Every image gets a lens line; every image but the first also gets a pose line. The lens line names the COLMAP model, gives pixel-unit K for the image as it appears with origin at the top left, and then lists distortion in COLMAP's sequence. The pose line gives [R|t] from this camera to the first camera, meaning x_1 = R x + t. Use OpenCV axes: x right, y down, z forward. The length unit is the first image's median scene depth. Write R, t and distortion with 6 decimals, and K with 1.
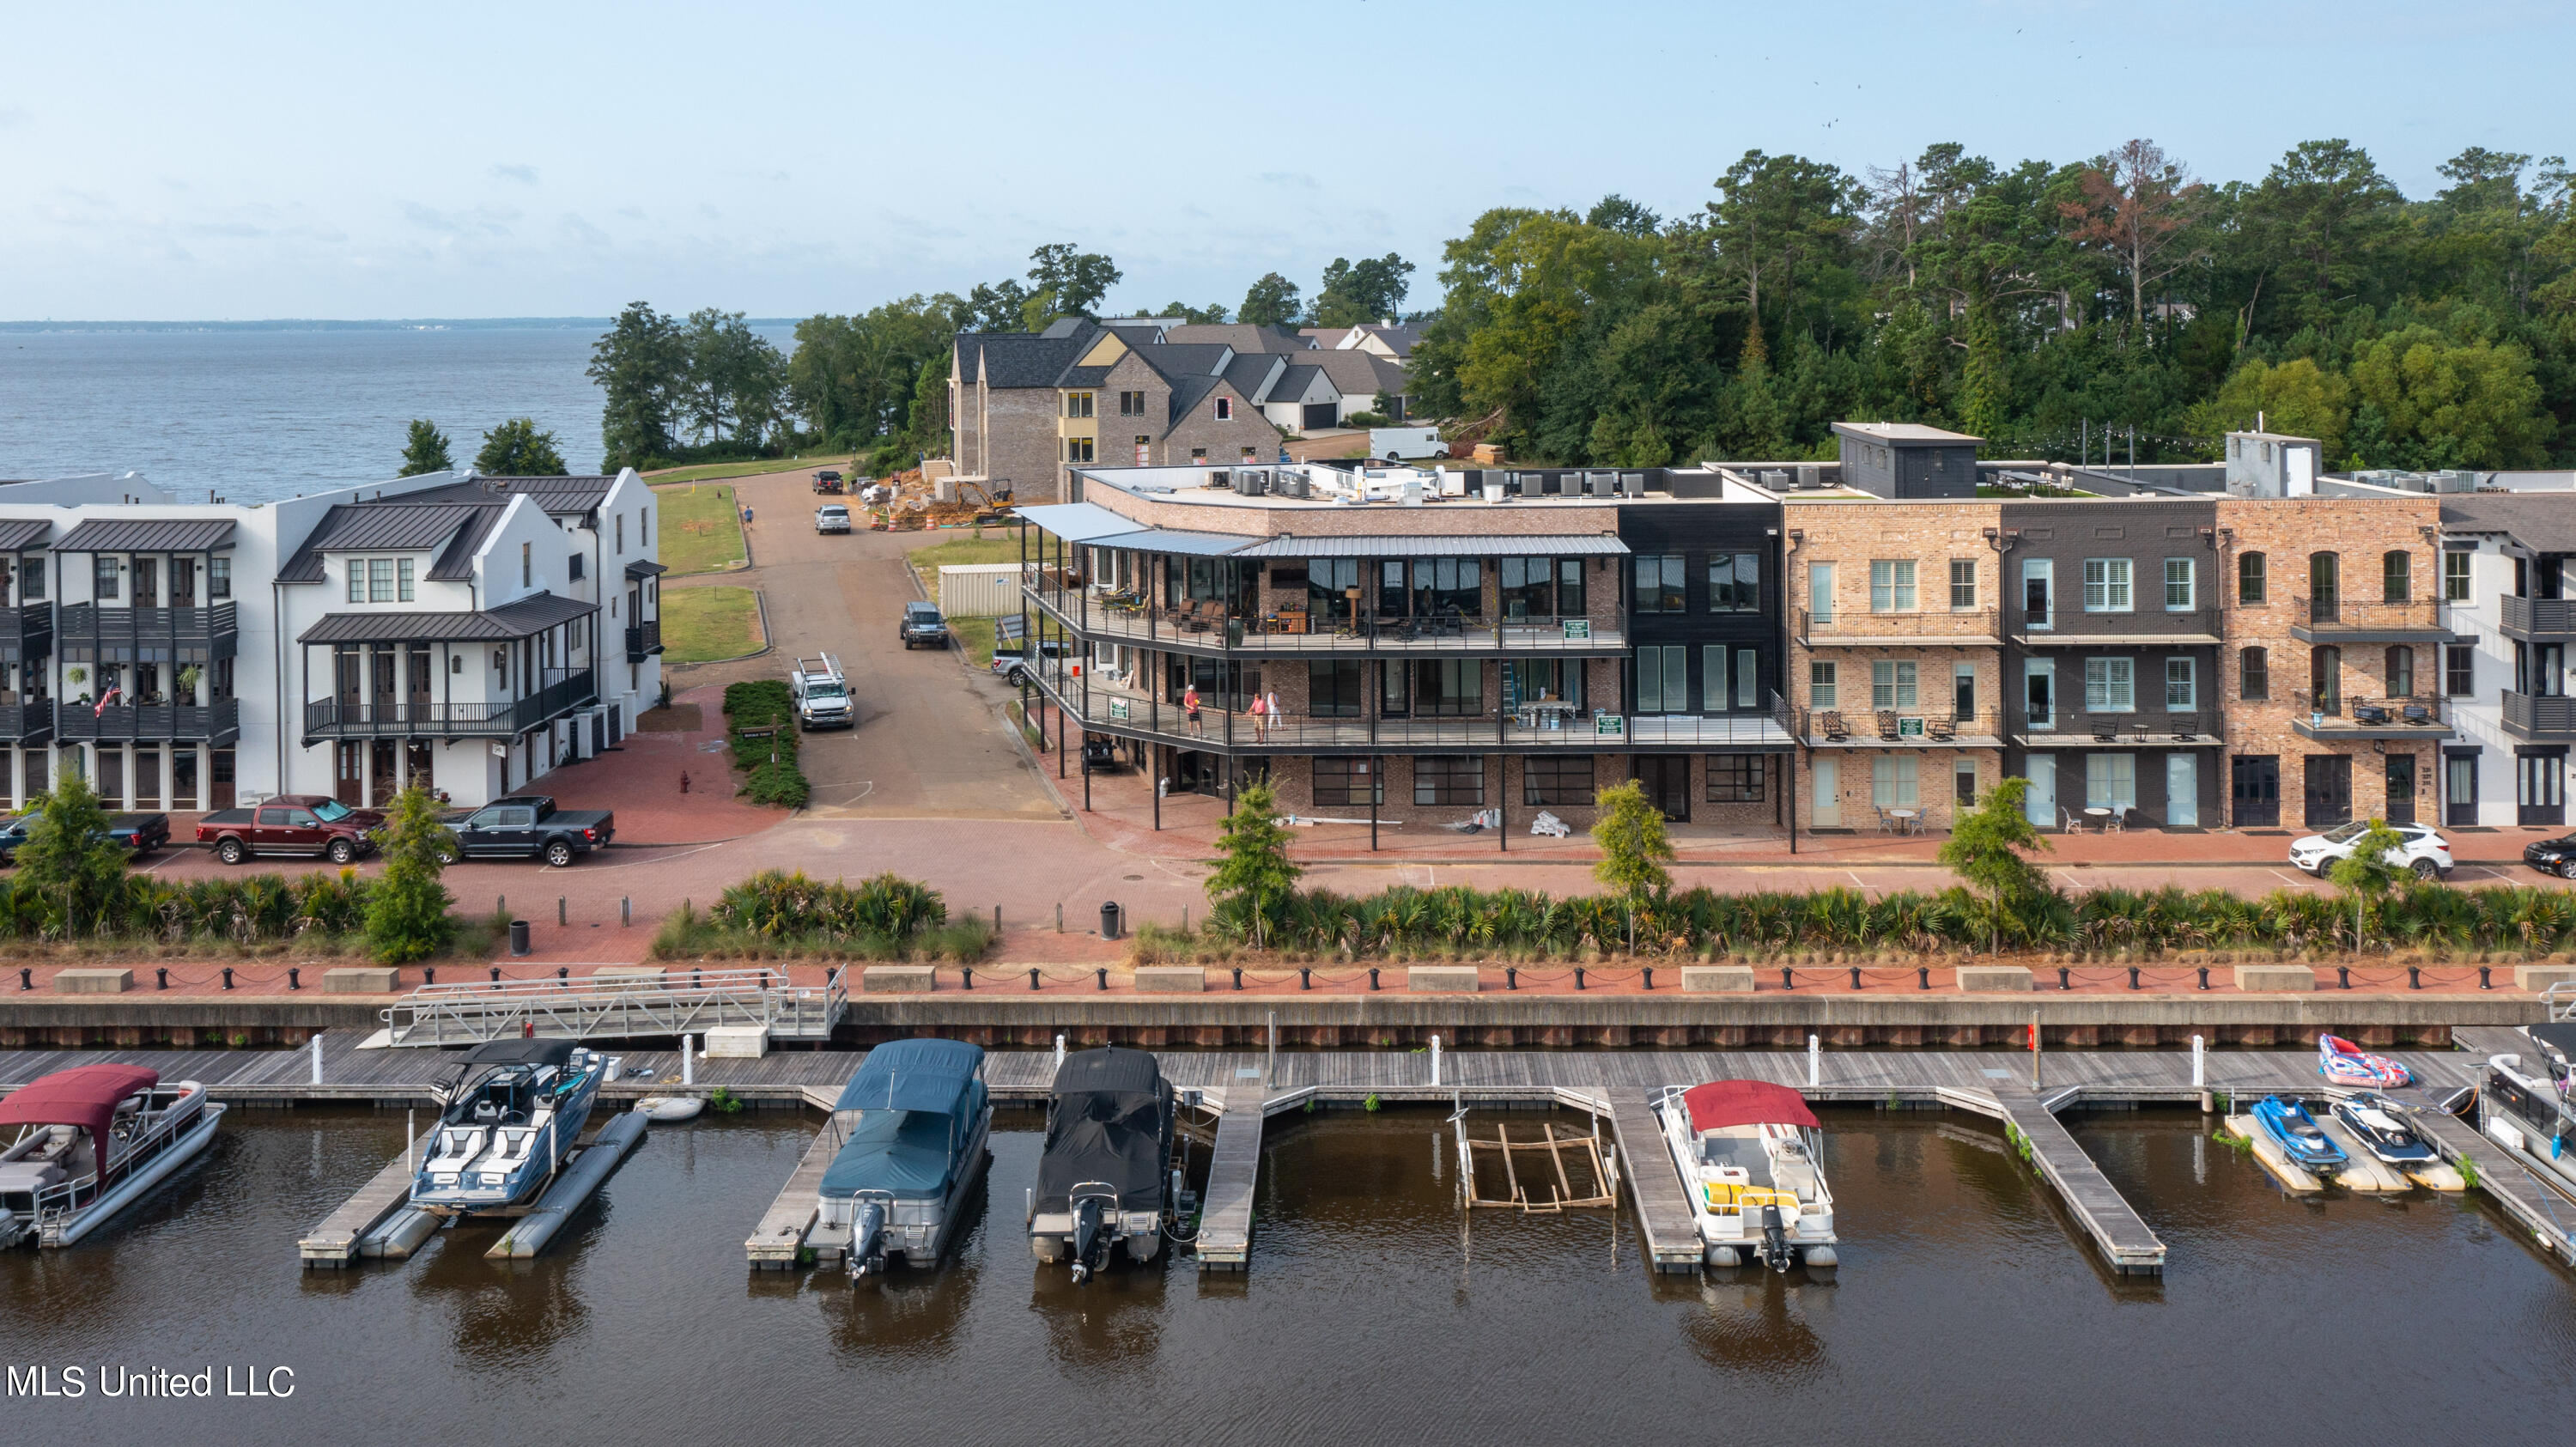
lens RADIAL K [[2152.6, 0, 1288.0], [0, 2152.6, 723.5], [0, 0, 1]] dist [0.003040, 0.010167]
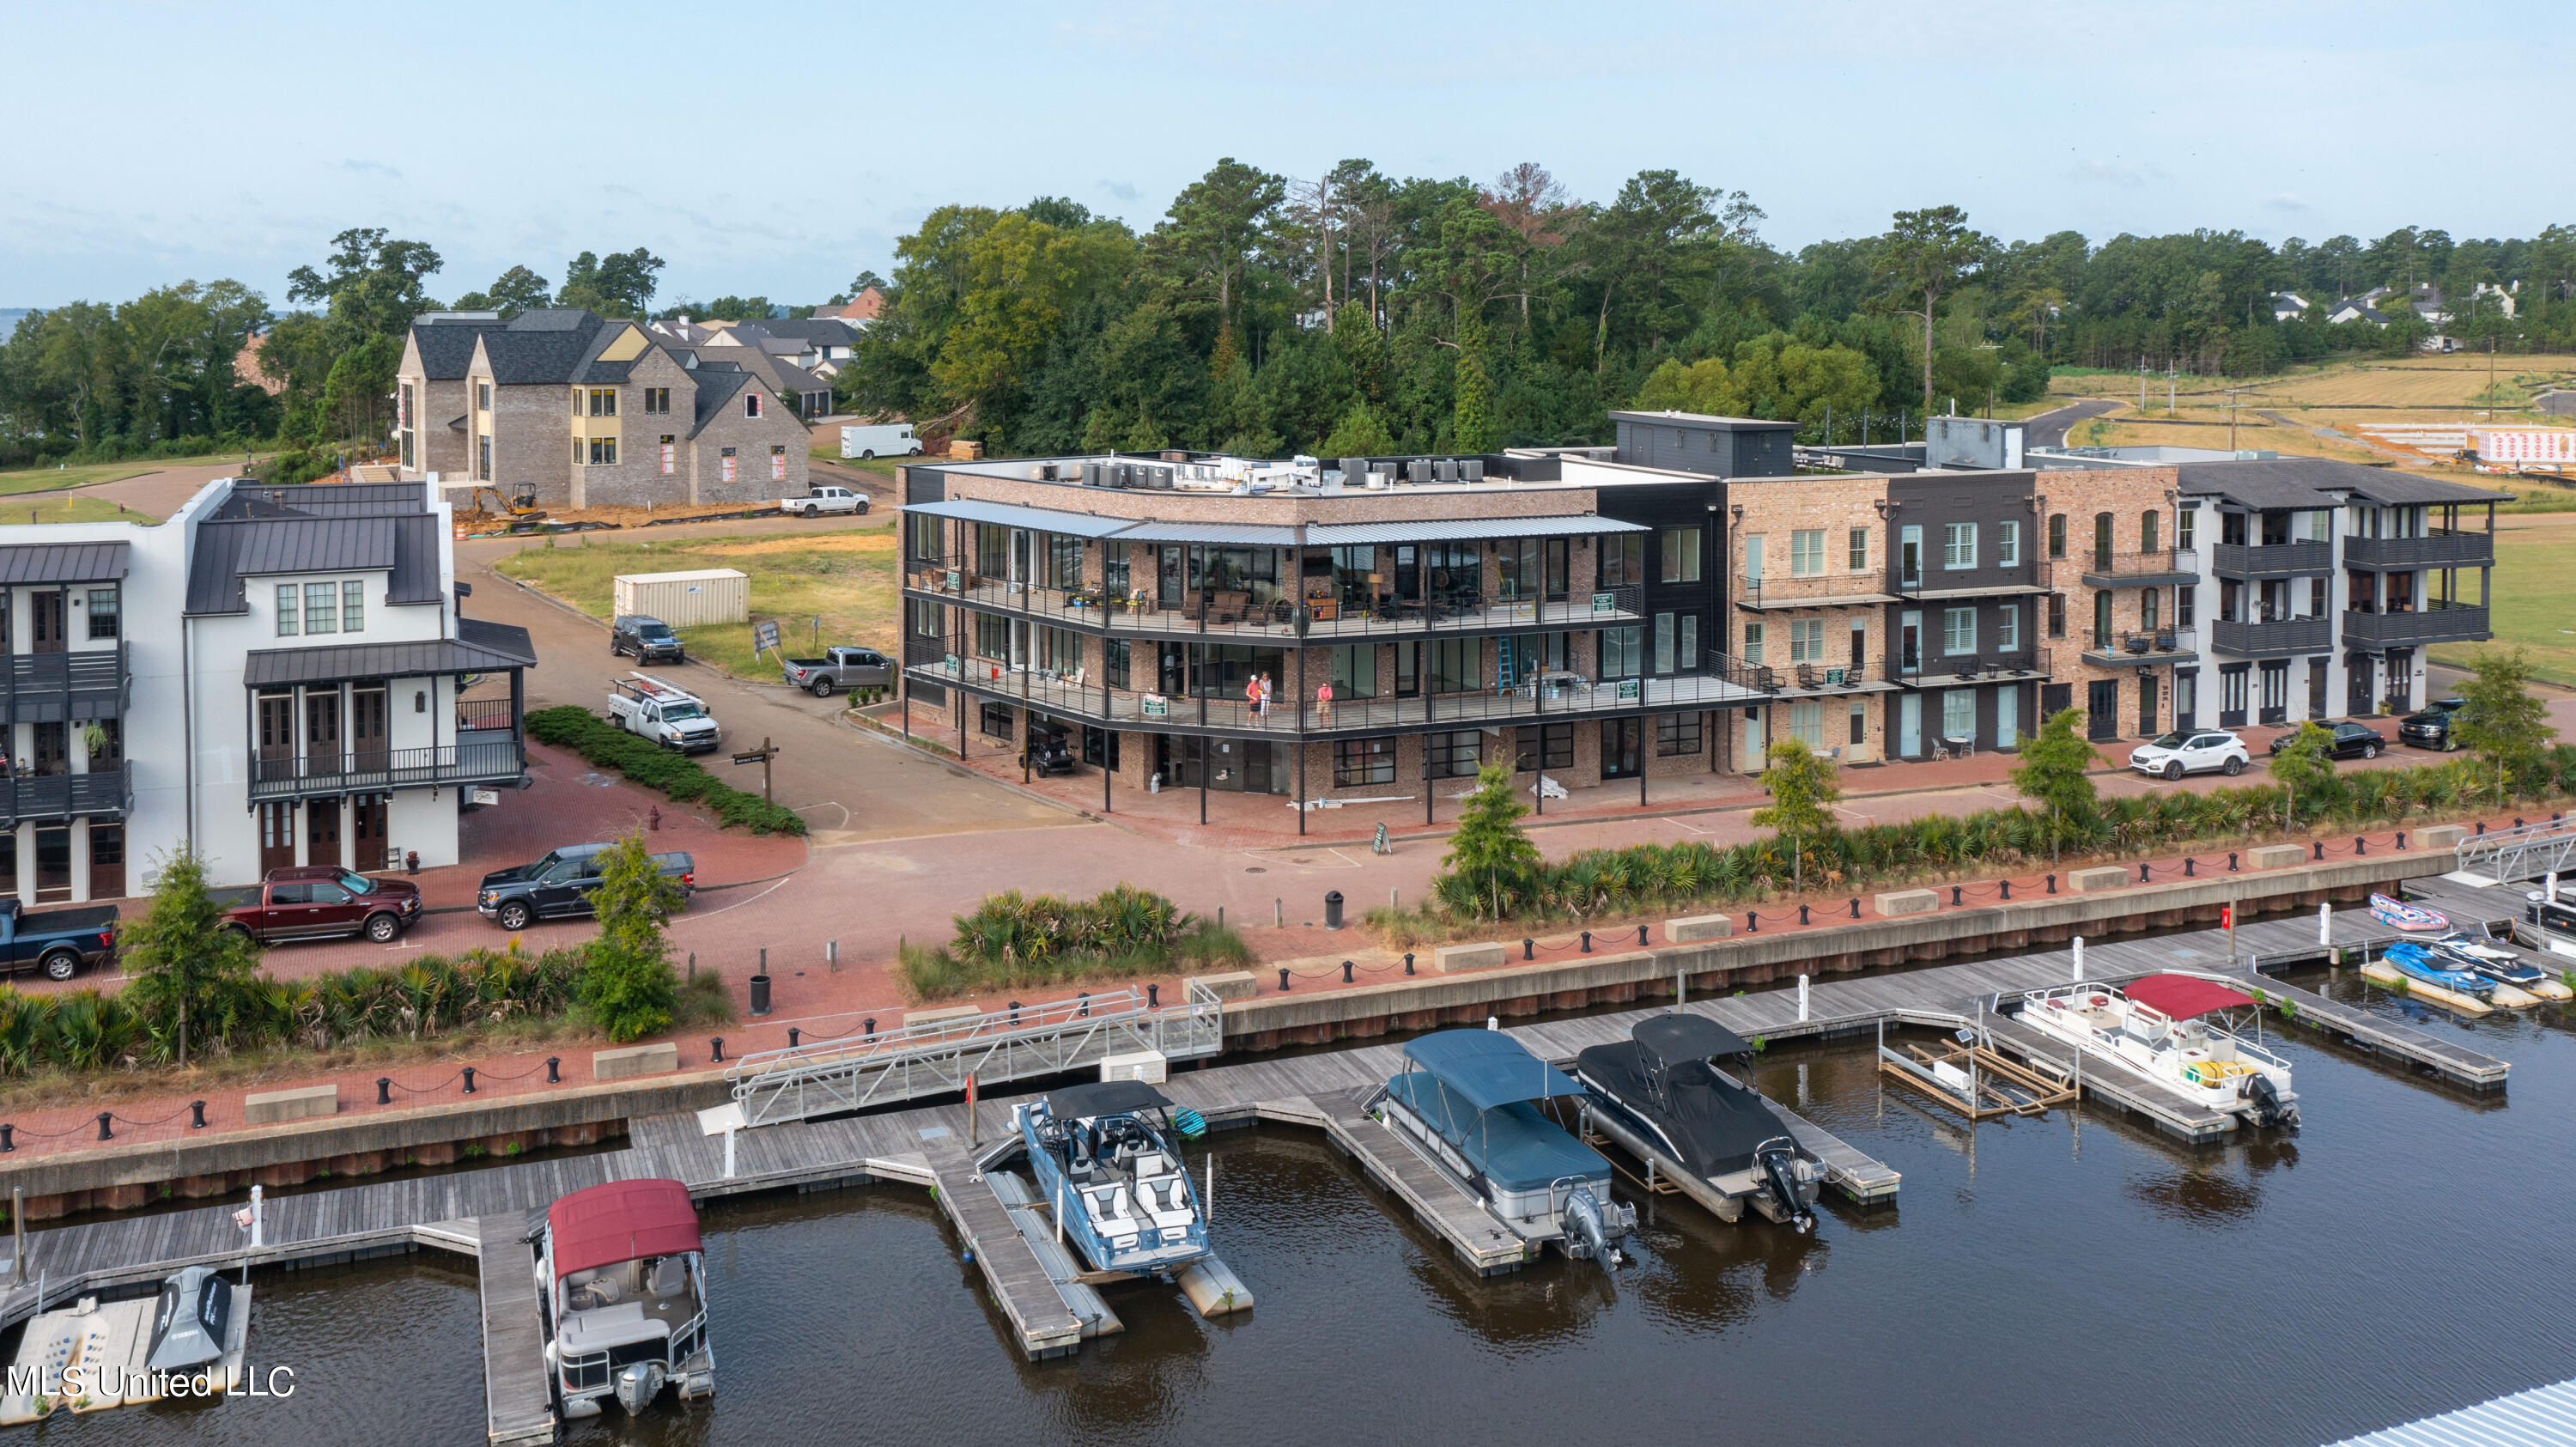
lens RADIAL K [[2103.0, 0, 1288.0], [0, 2103.0, 723.5], [0, 0, 1]] dist [0.007632, 0.006357]
pose [[0.915352, -0.065954, 0.397215, -0.409758], [0.064683, 0.997768, 0.016615, -0.010515], [-0.397424, 0.010484, 0.917575, 0.094424]]
